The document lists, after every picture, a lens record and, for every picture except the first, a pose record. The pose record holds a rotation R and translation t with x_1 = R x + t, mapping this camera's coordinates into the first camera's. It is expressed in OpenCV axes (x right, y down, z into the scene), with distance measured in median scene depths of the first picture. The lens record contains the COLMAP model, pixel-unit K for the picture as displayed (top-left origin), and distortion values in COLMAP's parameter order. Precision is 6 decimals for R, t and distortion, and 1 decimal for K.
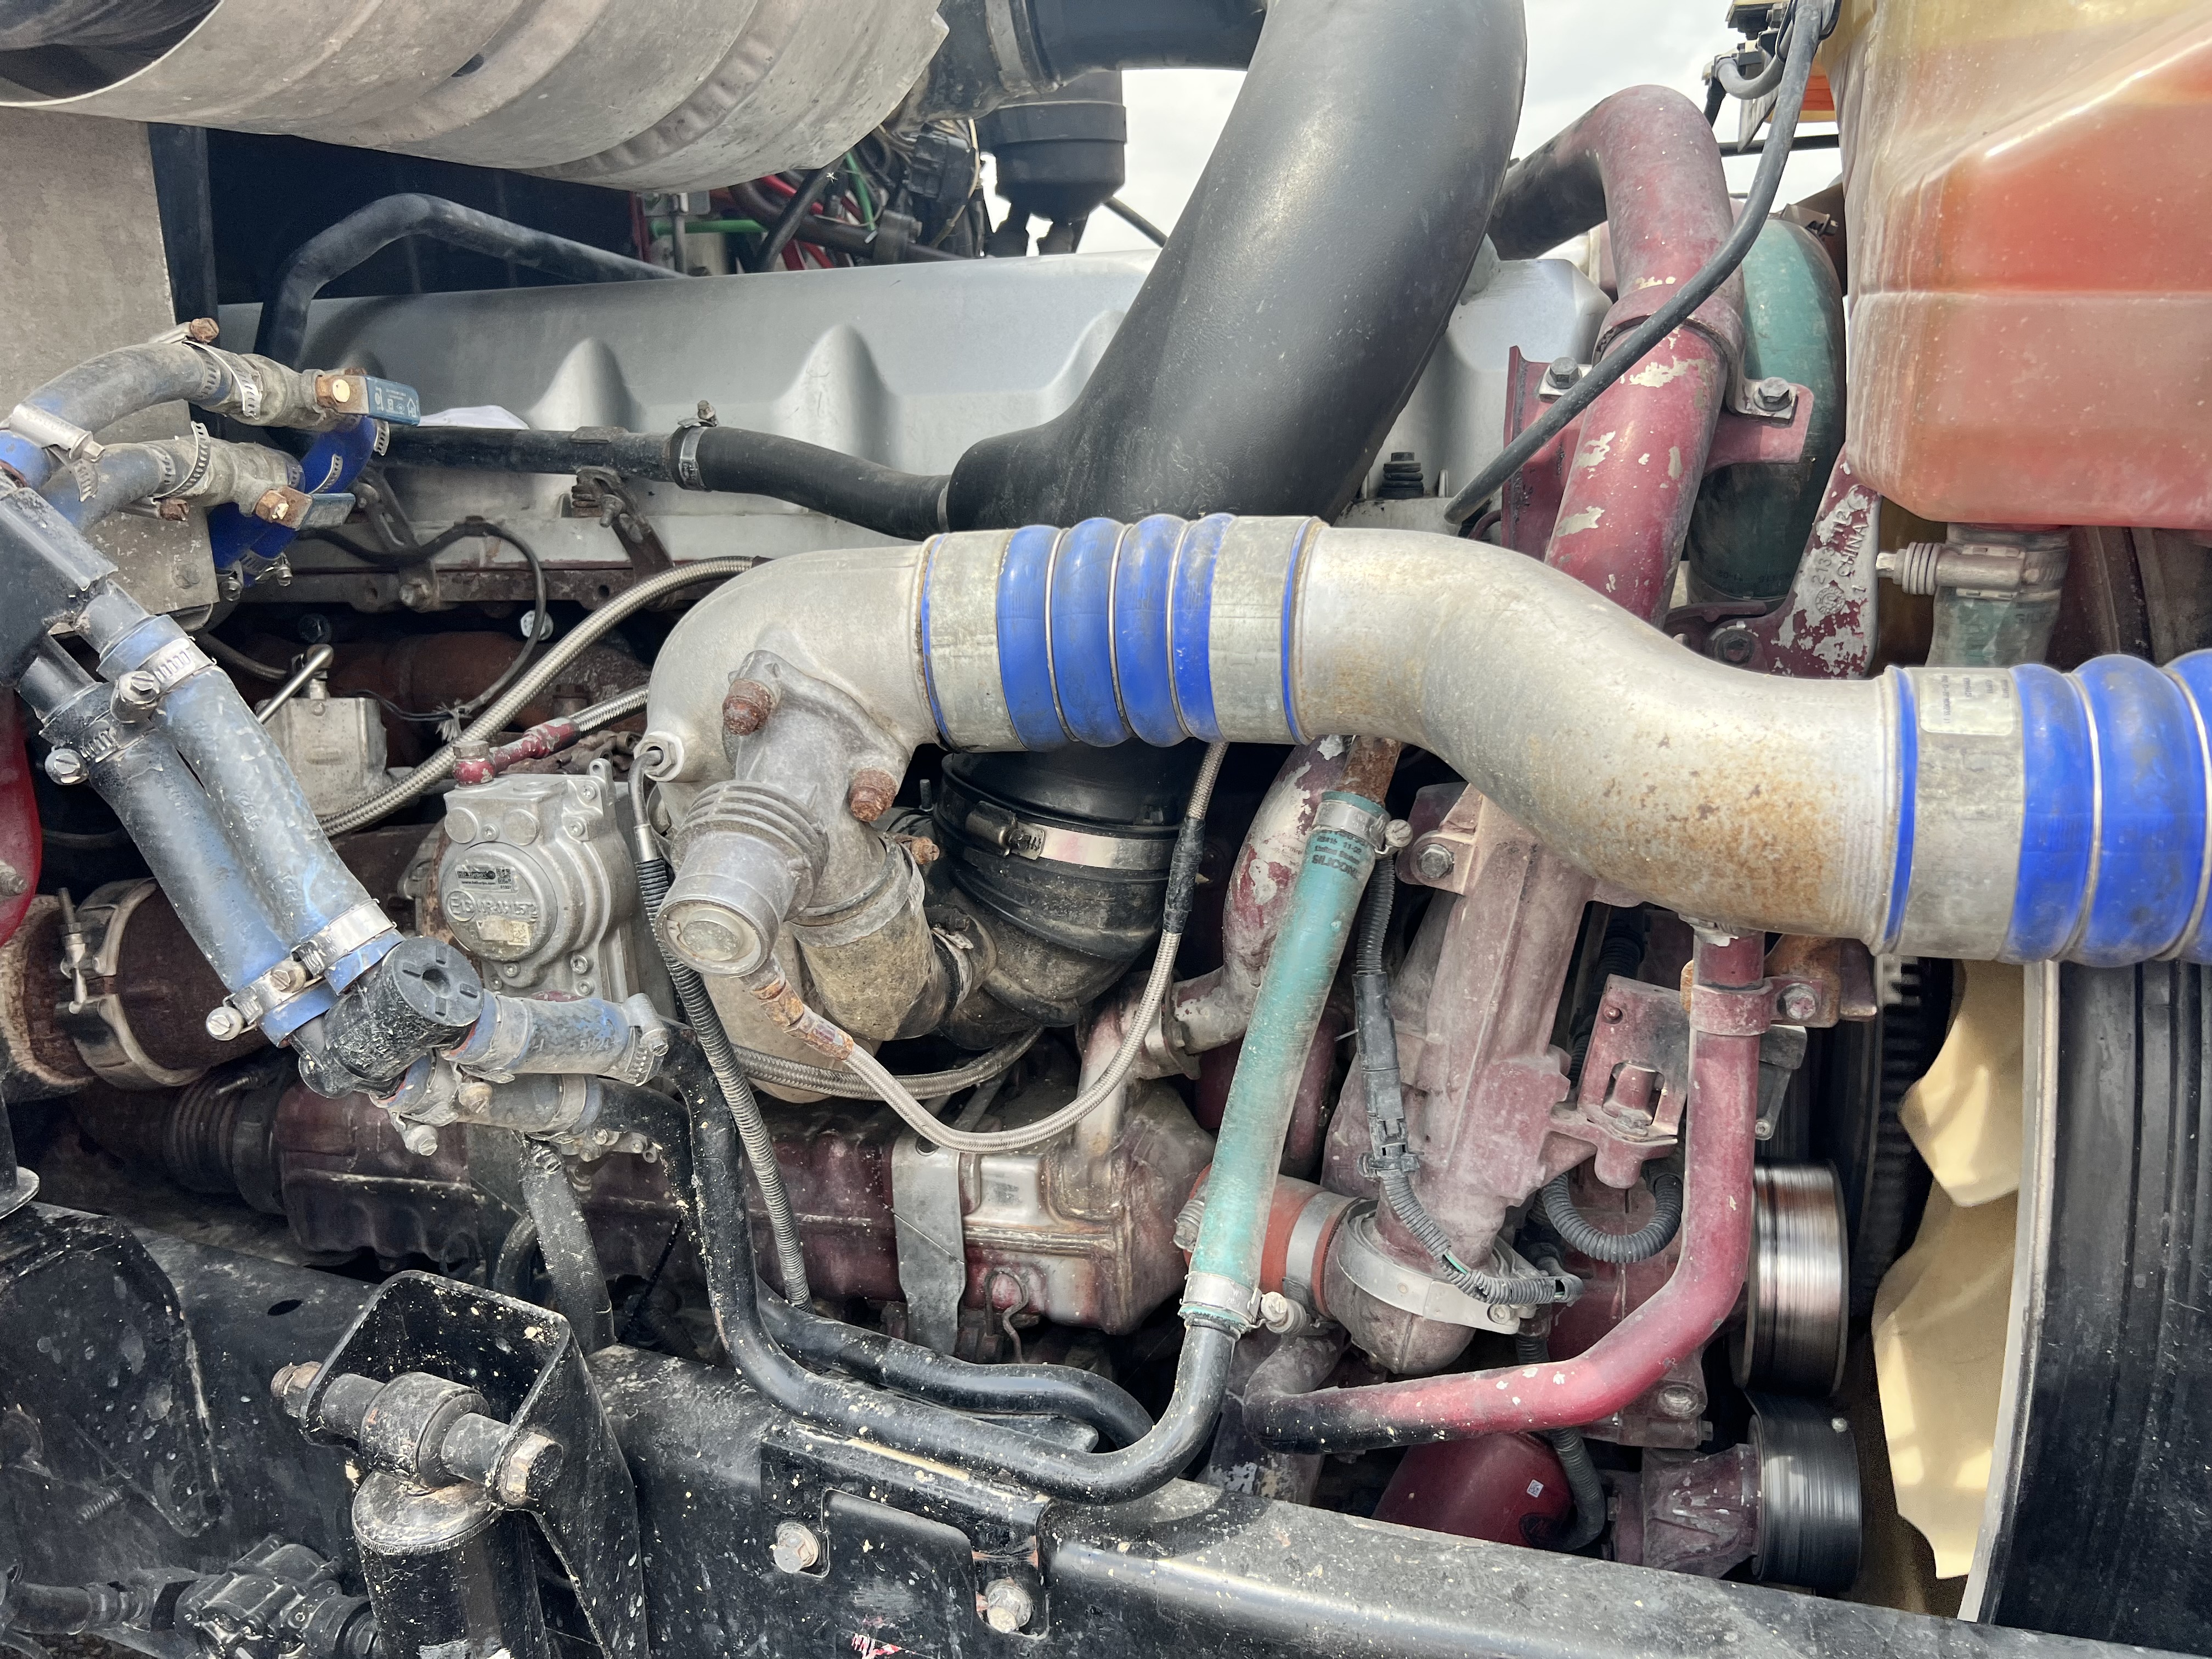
lens RADIAL K [[1619.4, 0, 1106.0], [0, 1619.4, 829.5], [0, 0, 1]] dist [0.019285, -0.002675]
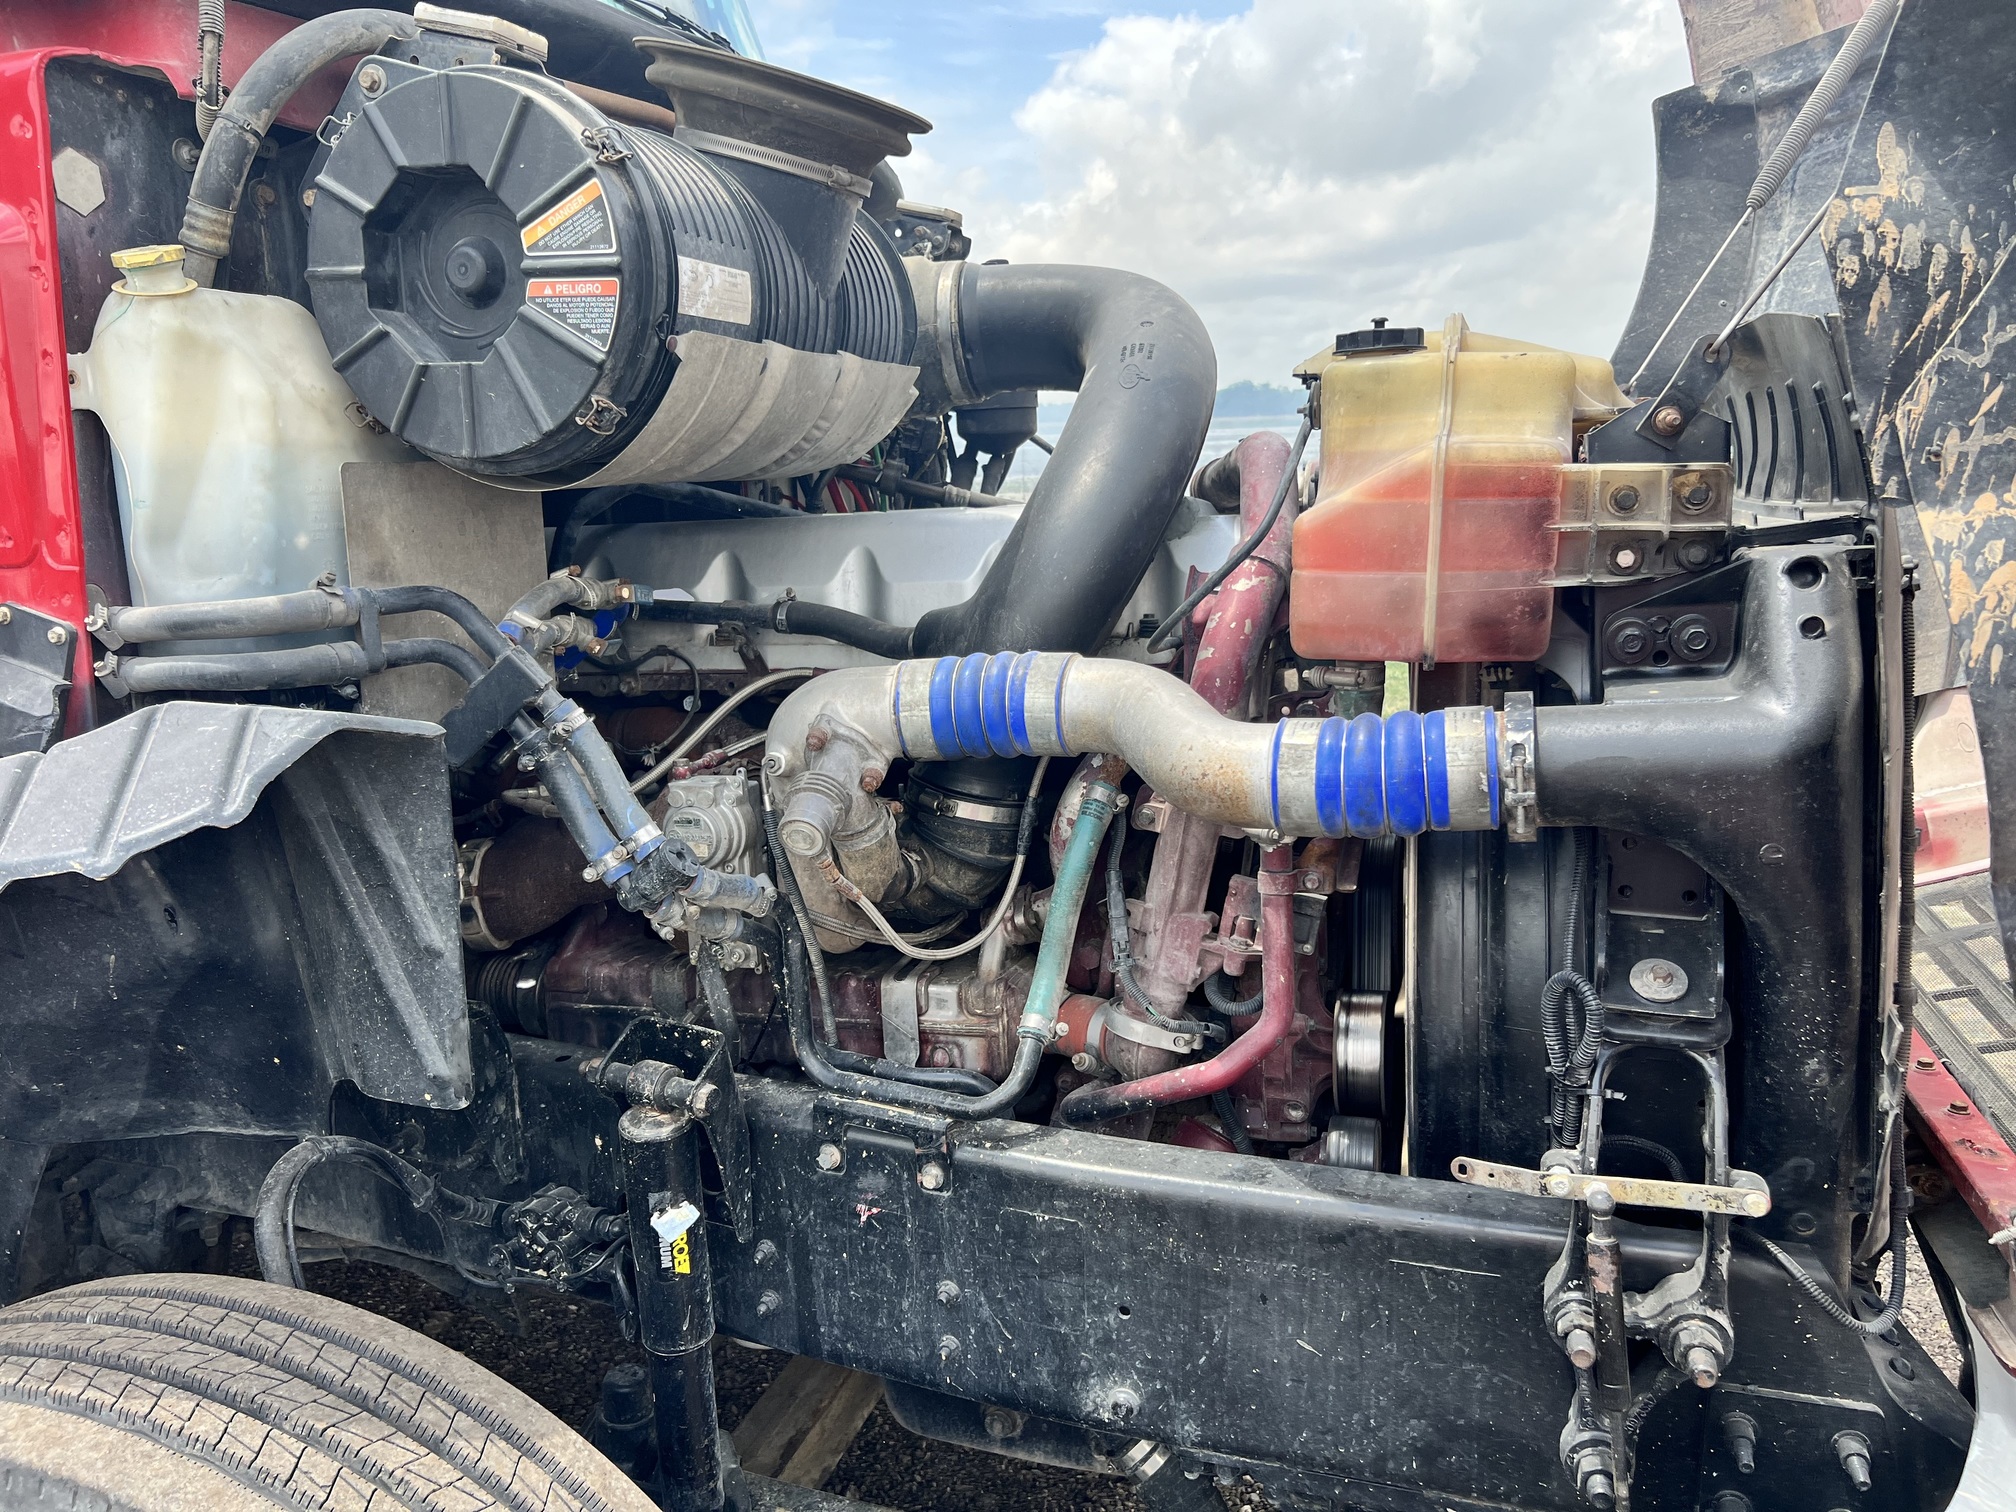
lens RADIAL K [[1537.5, 0, 1008.0], [0, 1537.5, 756.0], [0, 0, 1]] dist [0.094054, 0.001848]
pose [[0.998061, -0.000037, -0.062244, 0.151347], [-0.005787, 0.995614, -0.093381, 0.126481], [0.061974, 0.093560, 0.993683, -0.951040]]
